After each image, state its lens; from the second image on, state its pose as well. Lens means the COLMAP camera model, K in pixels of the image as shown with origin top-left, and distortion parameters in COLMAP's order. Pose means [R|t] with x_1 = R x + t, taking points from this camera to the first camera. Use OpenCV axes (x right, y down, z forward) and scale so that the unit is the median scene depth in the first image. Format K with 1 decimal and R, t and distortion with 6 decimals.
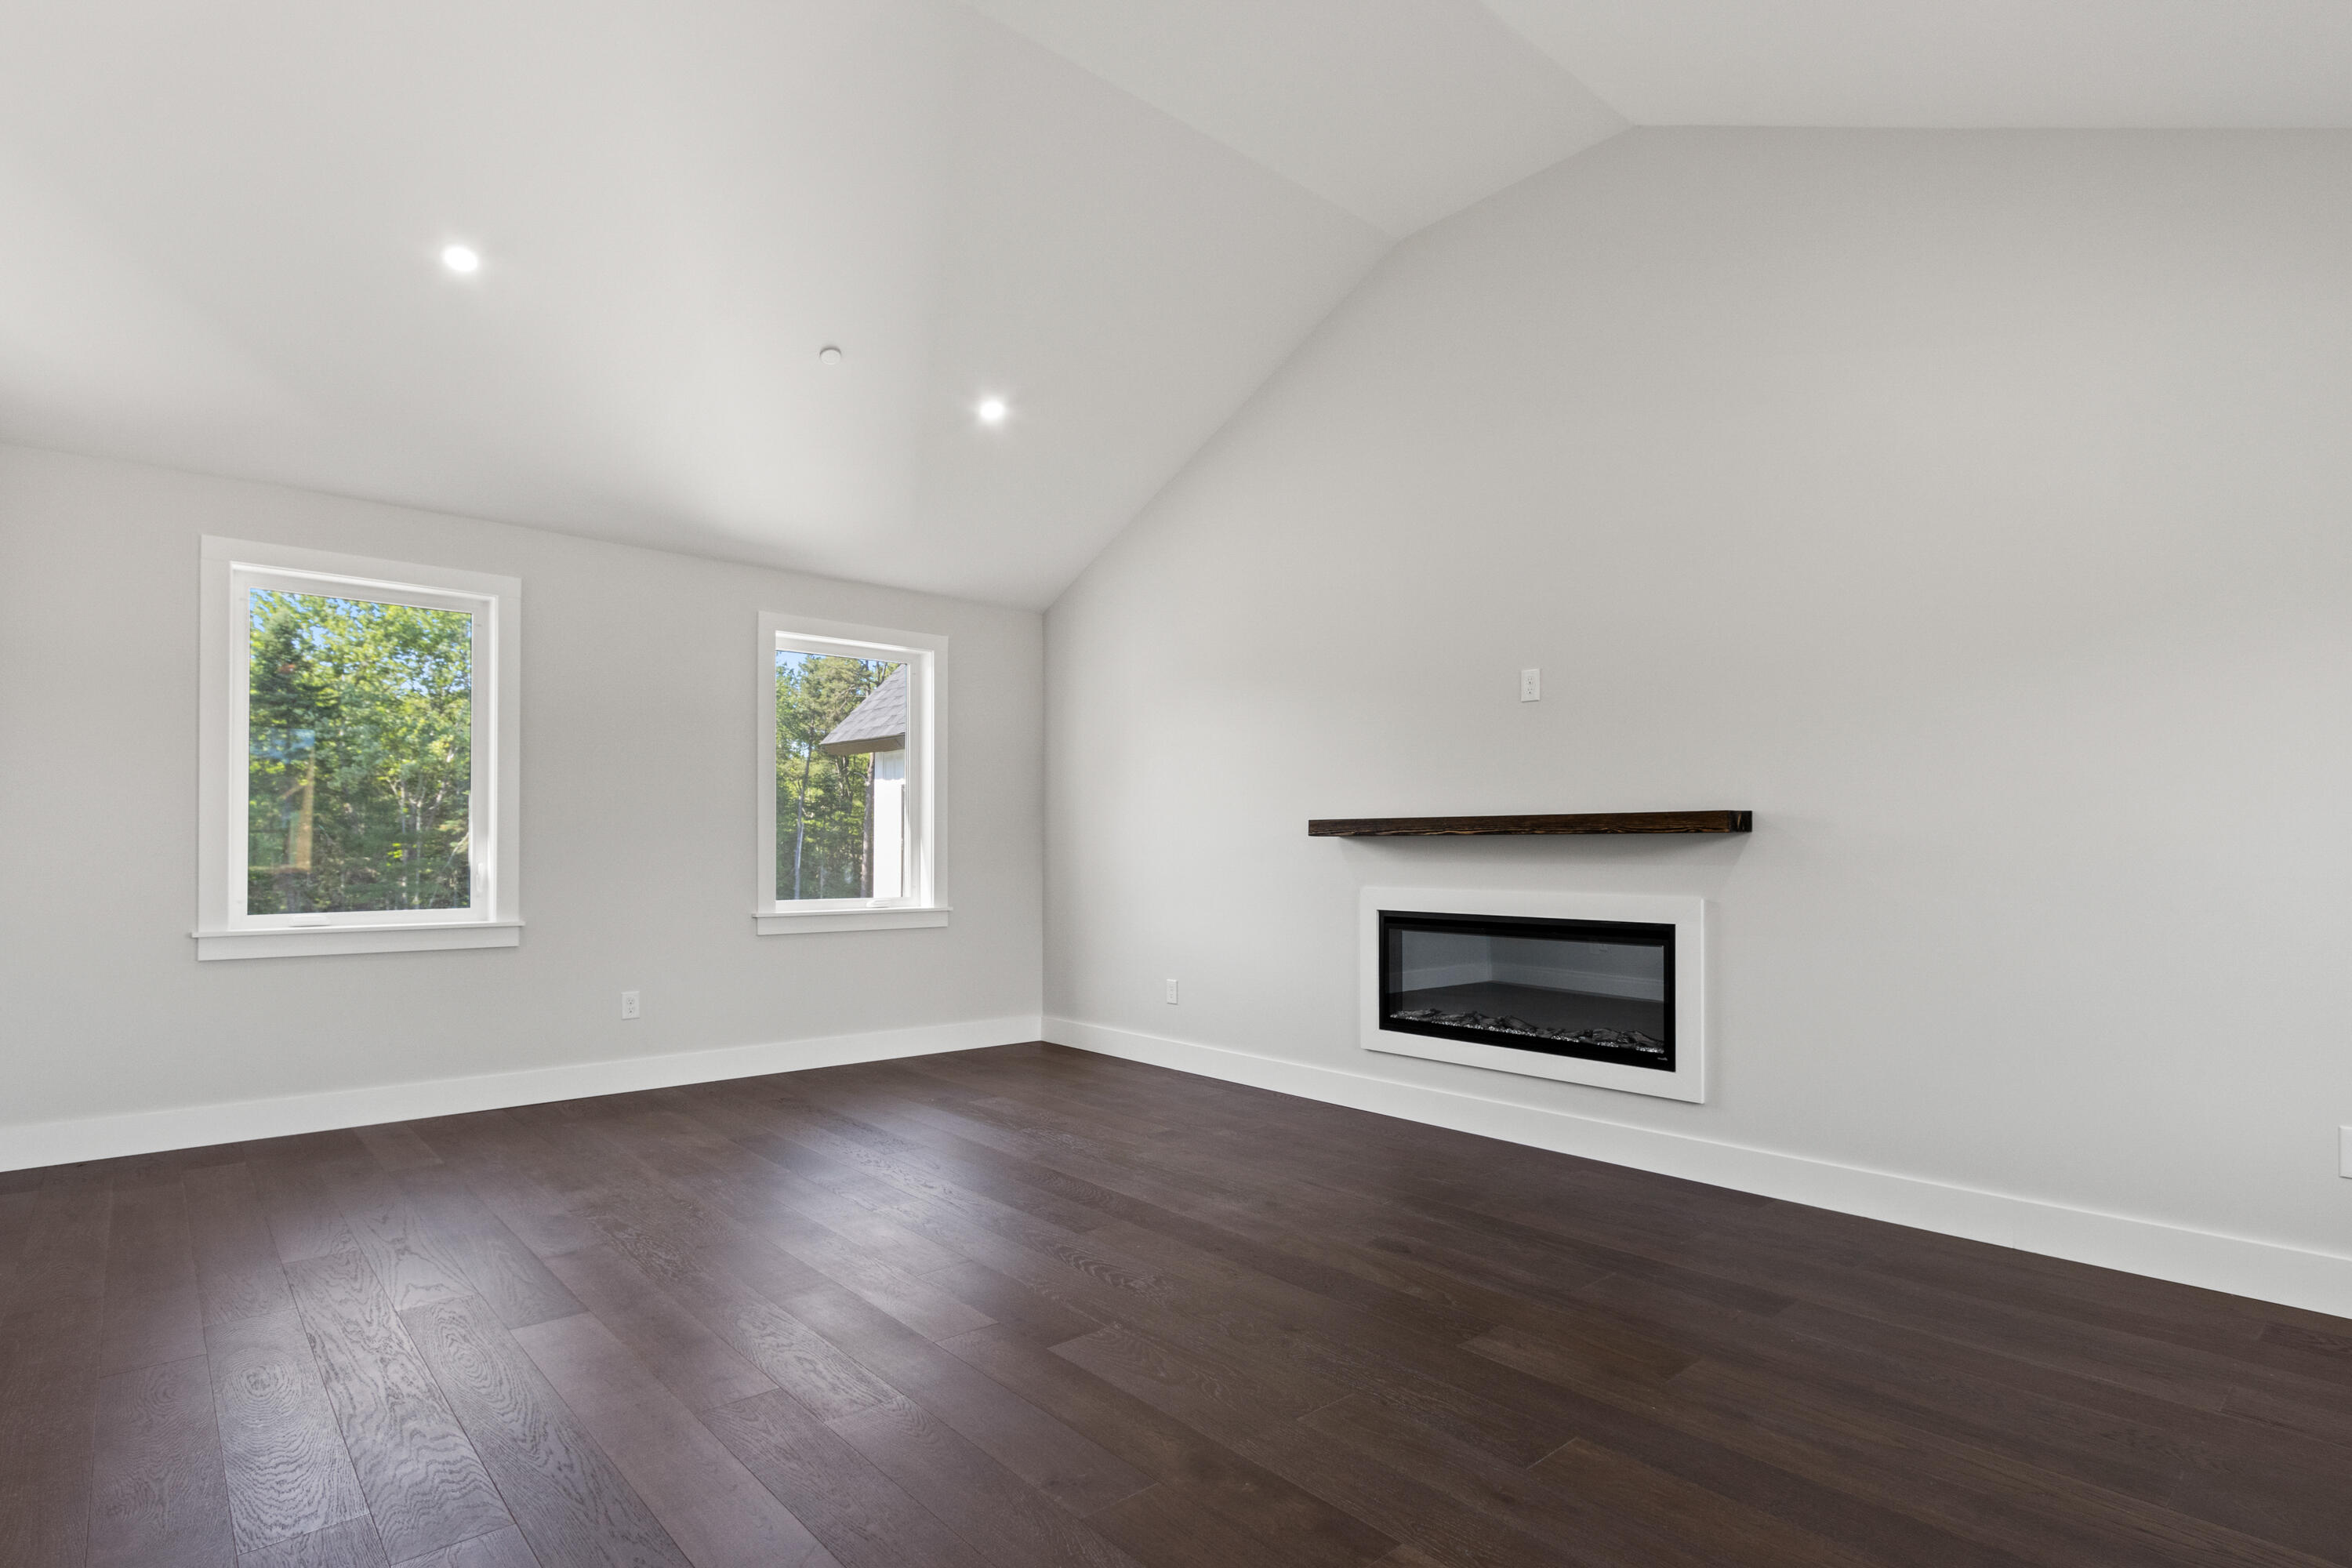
lens RADIAL K [[1176.8, 0, 1183.0], [0, 1176.8, 790.0], [0, 0, 1]] dist [-0.002383, -0.000141]
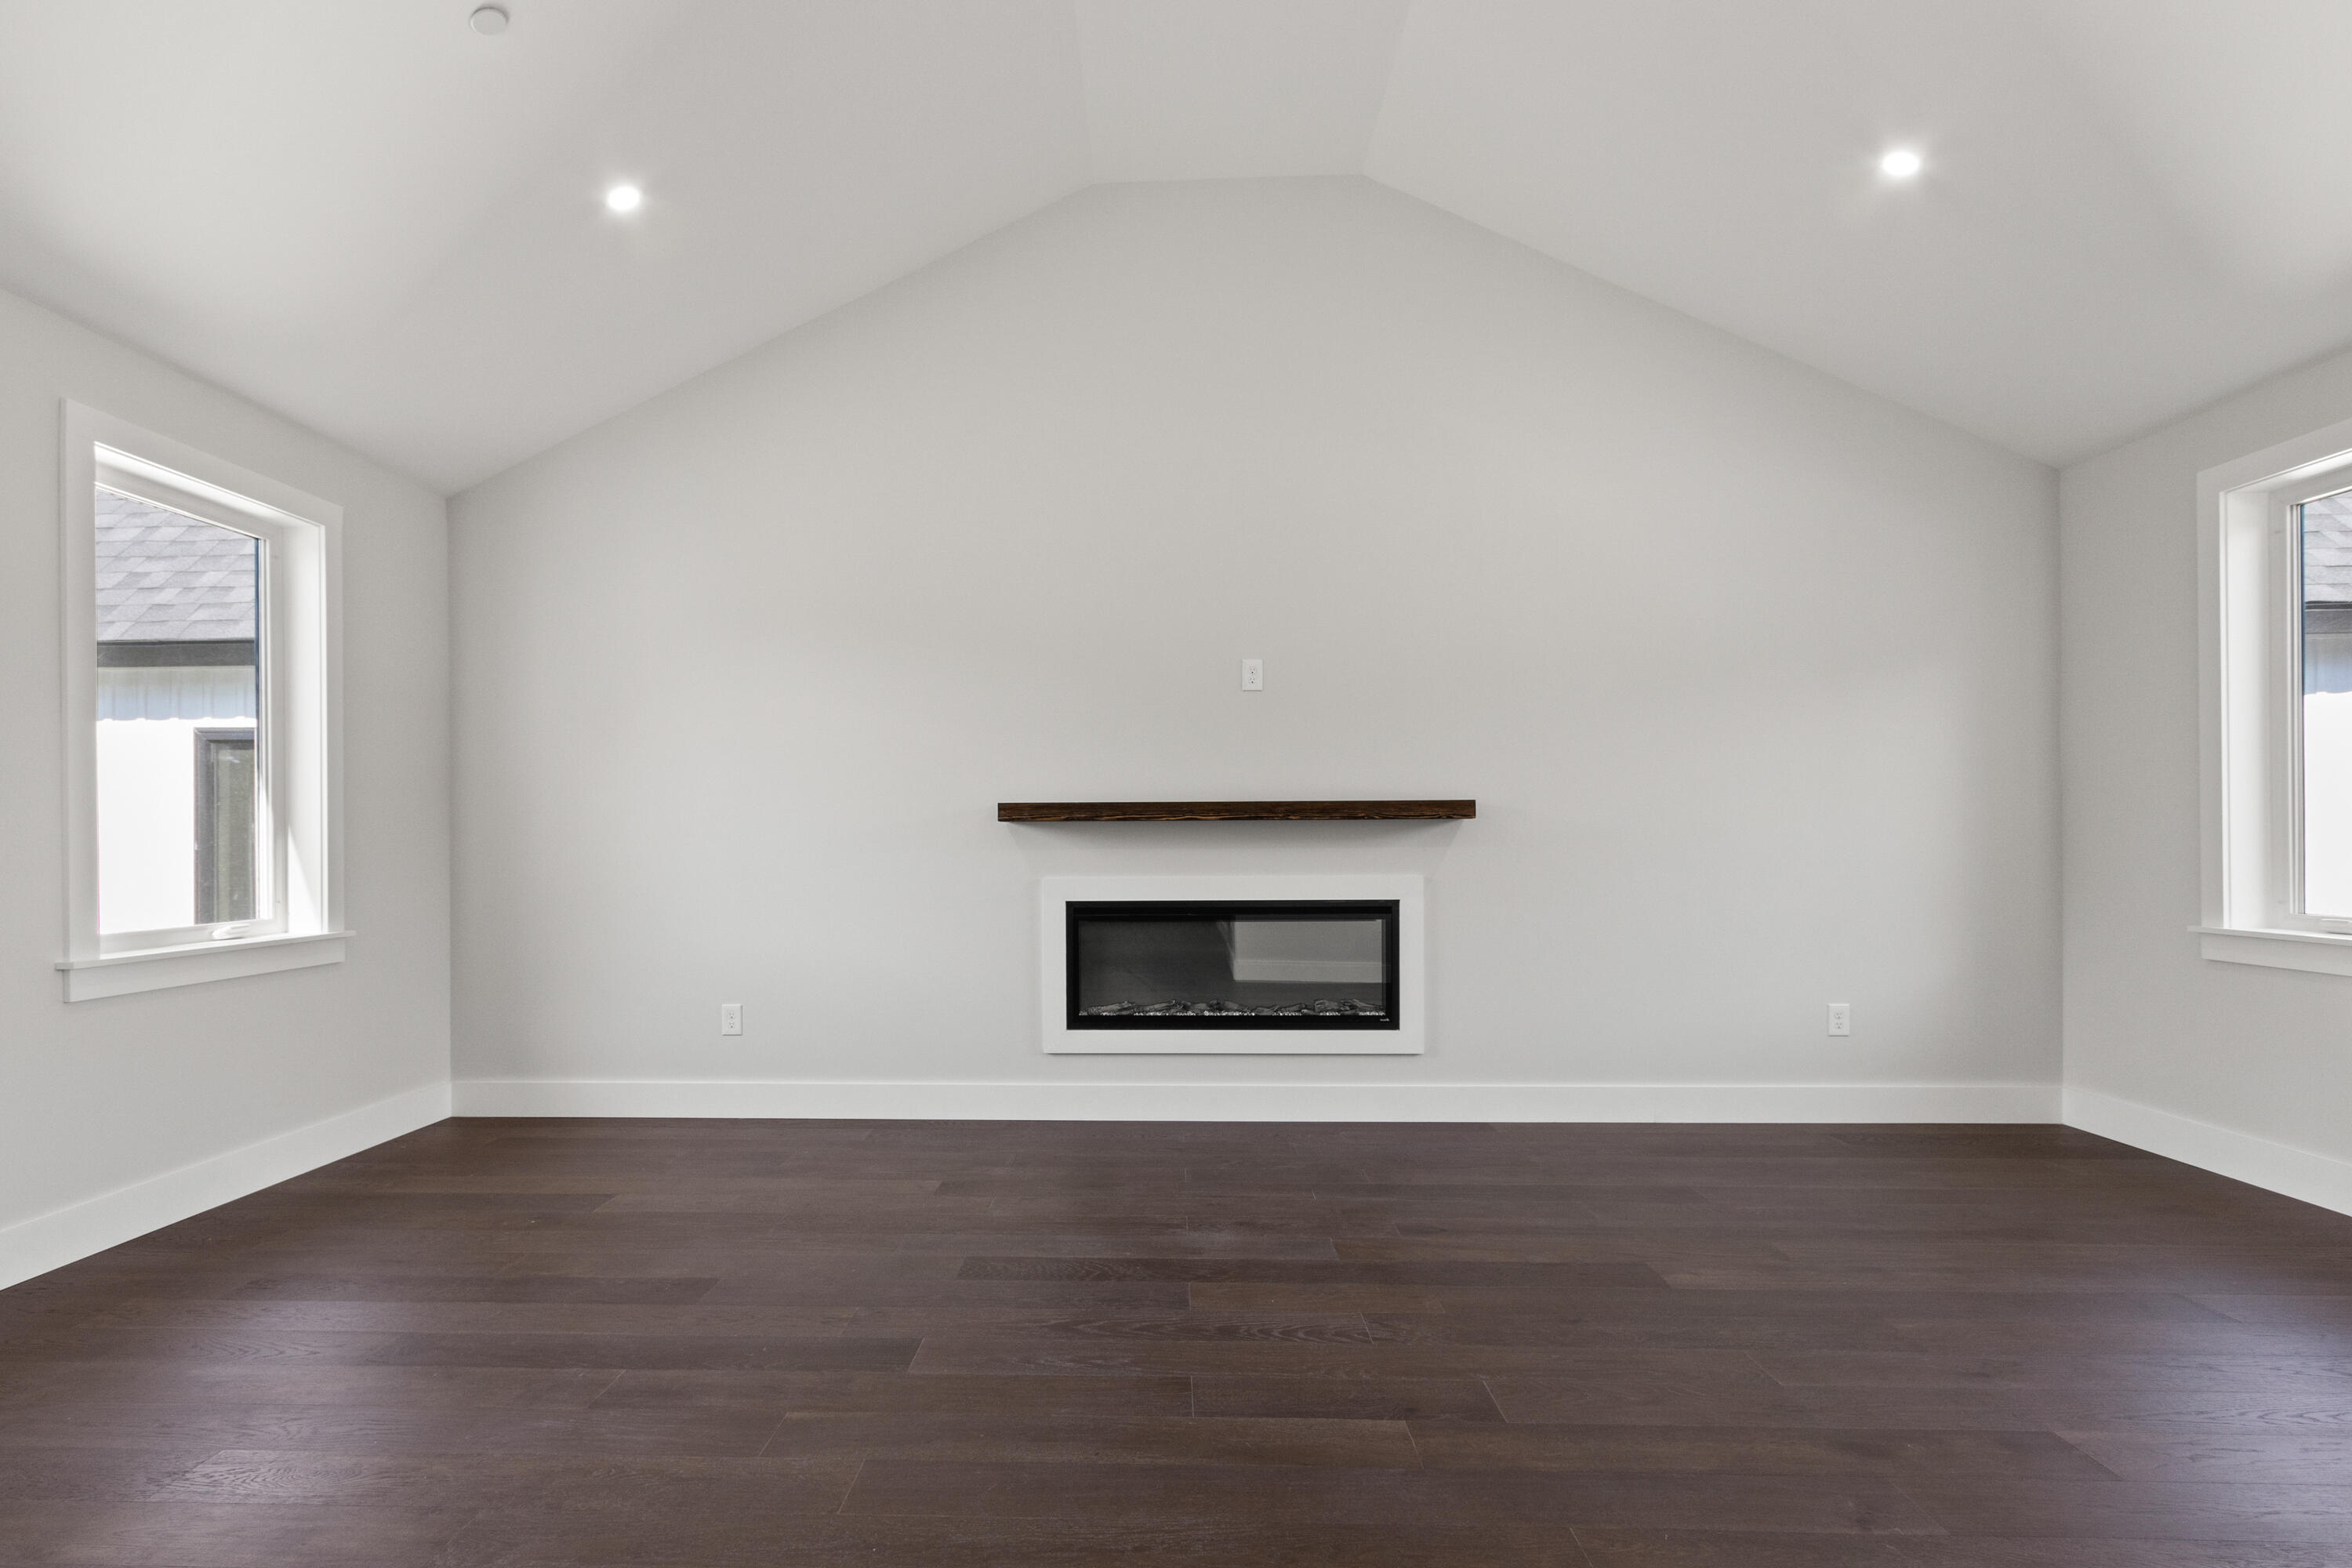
lens RADIAL K [[1179.6, 0, 1182.8], [0, 1179.6, 807.9], [0, 0, 1]] dist [0.001825, 0.000736]
pose [[0.700868, 0.011870, 0.713193, -0.482539], [-0.027842, 0.999555, 0.010725, 0.017611], [-0.712748, -0.027373, 0.700886, 0.319253]]
